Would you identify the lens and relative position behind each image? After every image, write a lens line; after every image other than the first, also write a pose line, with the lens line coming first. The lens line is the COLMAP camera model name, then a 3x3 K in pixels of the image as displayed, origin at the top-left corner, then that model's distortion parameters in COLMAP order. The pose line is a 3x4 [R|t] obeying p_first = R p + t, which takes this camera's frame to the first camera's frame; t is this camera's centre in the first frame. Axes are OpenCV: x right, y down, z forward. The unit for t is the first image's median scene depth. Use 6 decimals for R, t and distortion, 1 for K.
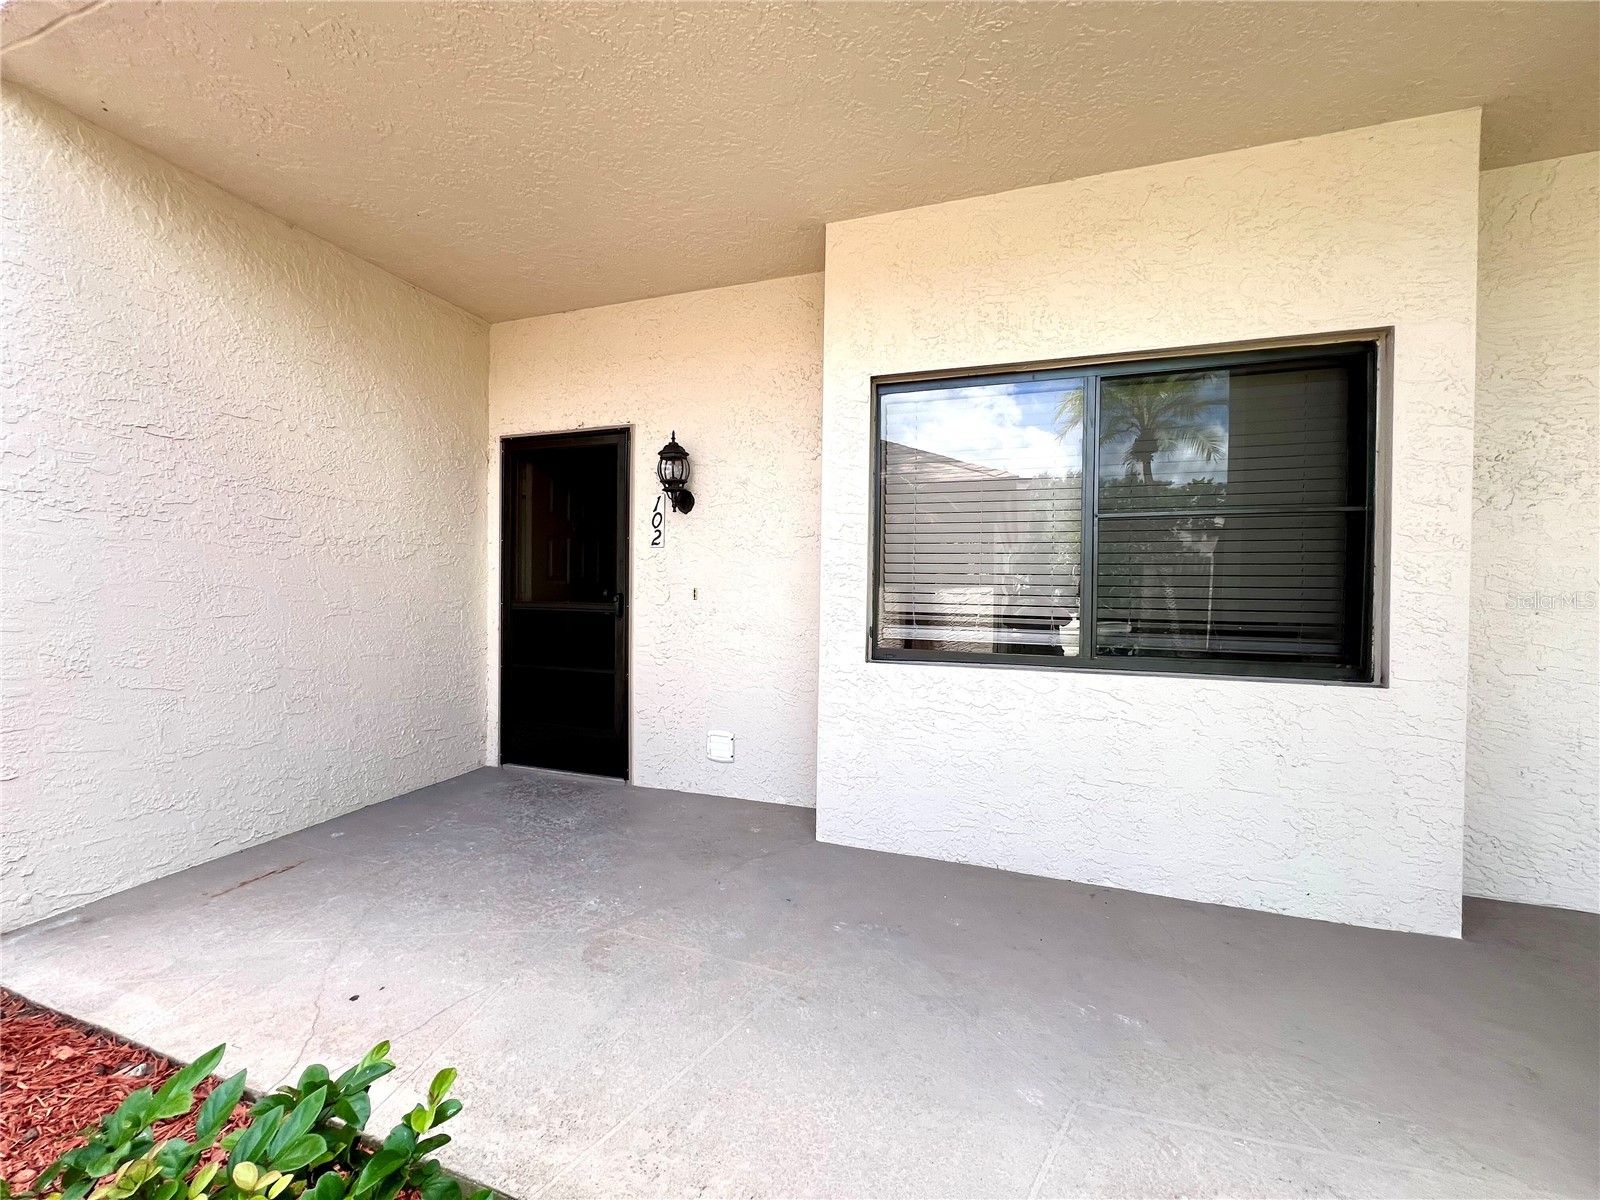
lens RADIAL K [[642.8, 0, 800.1], [0, 642.8, 595.1], [0, 0, 1]] dist [-0.000089, 0.000134]
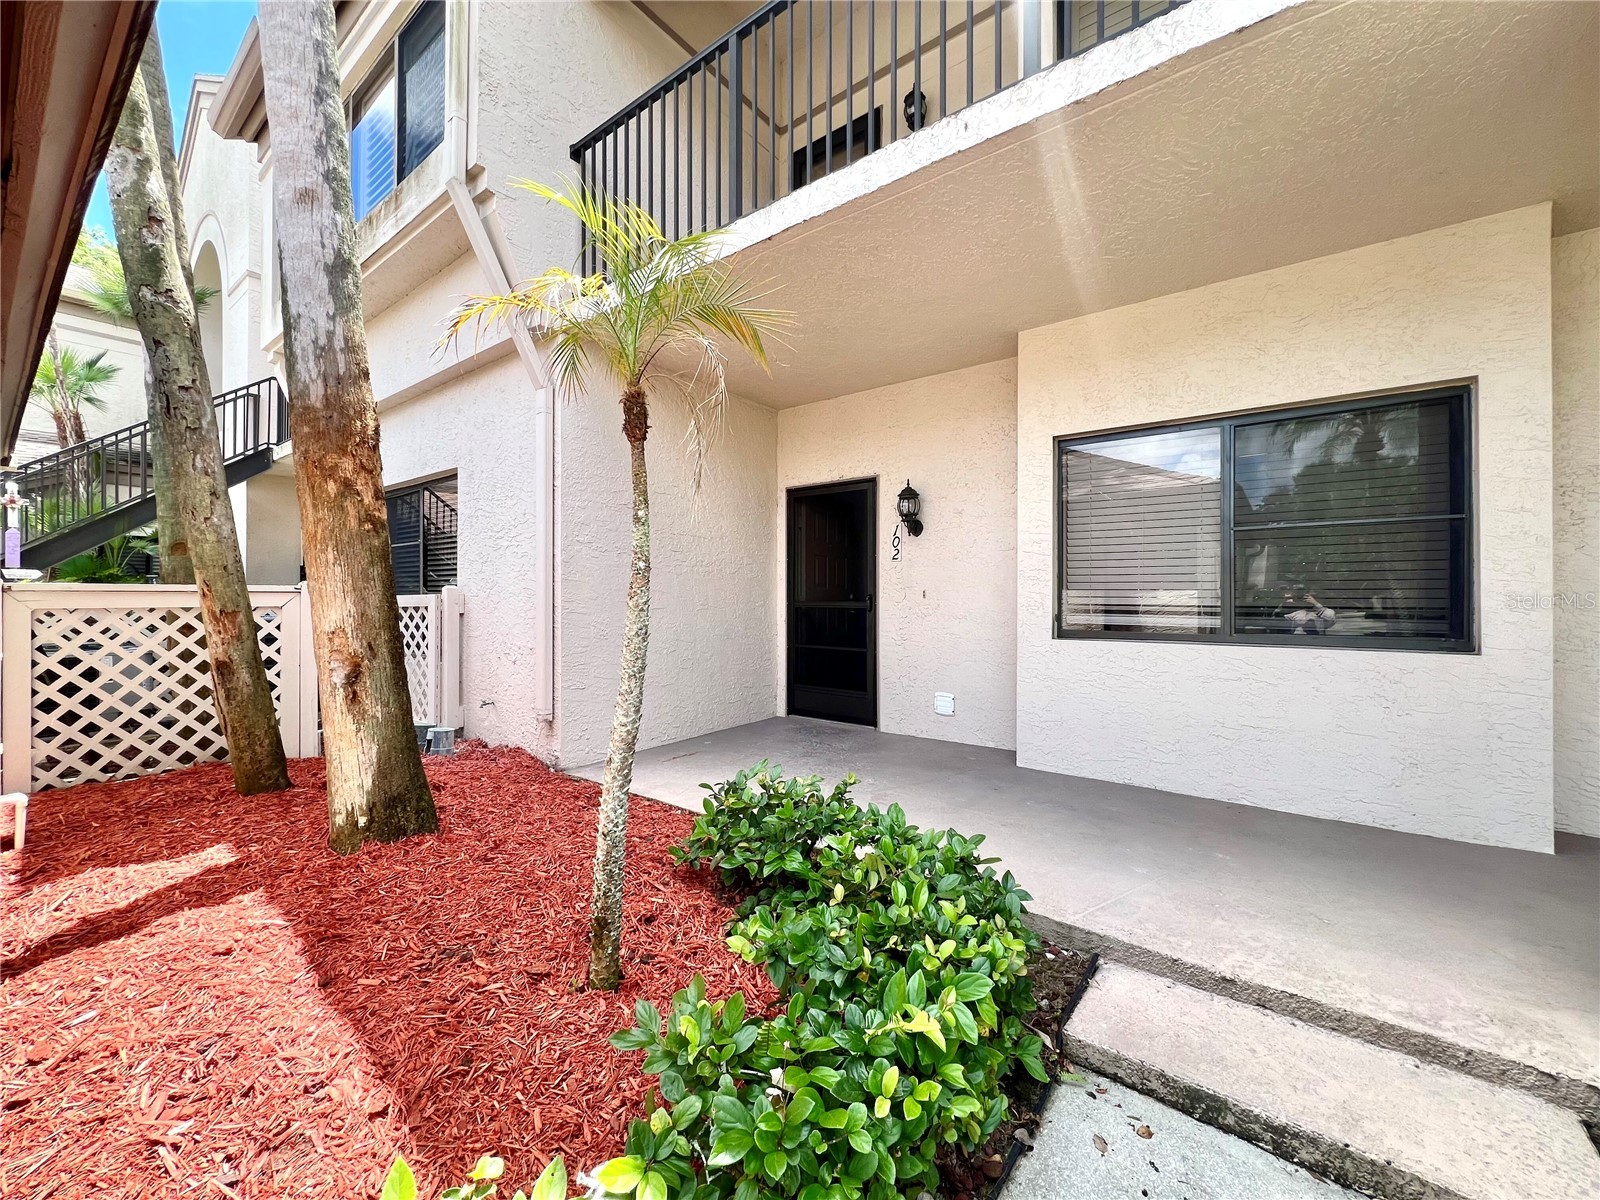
lens RADIAL K [[642.8, 0, 800.1], [0, 642.8, 595.1], [0, 0, 1]] dist [-0.000089, 0.000134]
pose [[0.949645, -0.012138, -0.313092, 0.020111], [0.006817, 0.999813, -0.018086, 0.029545], [0.313254, 0.015041, 0.949550, -0.499201]]
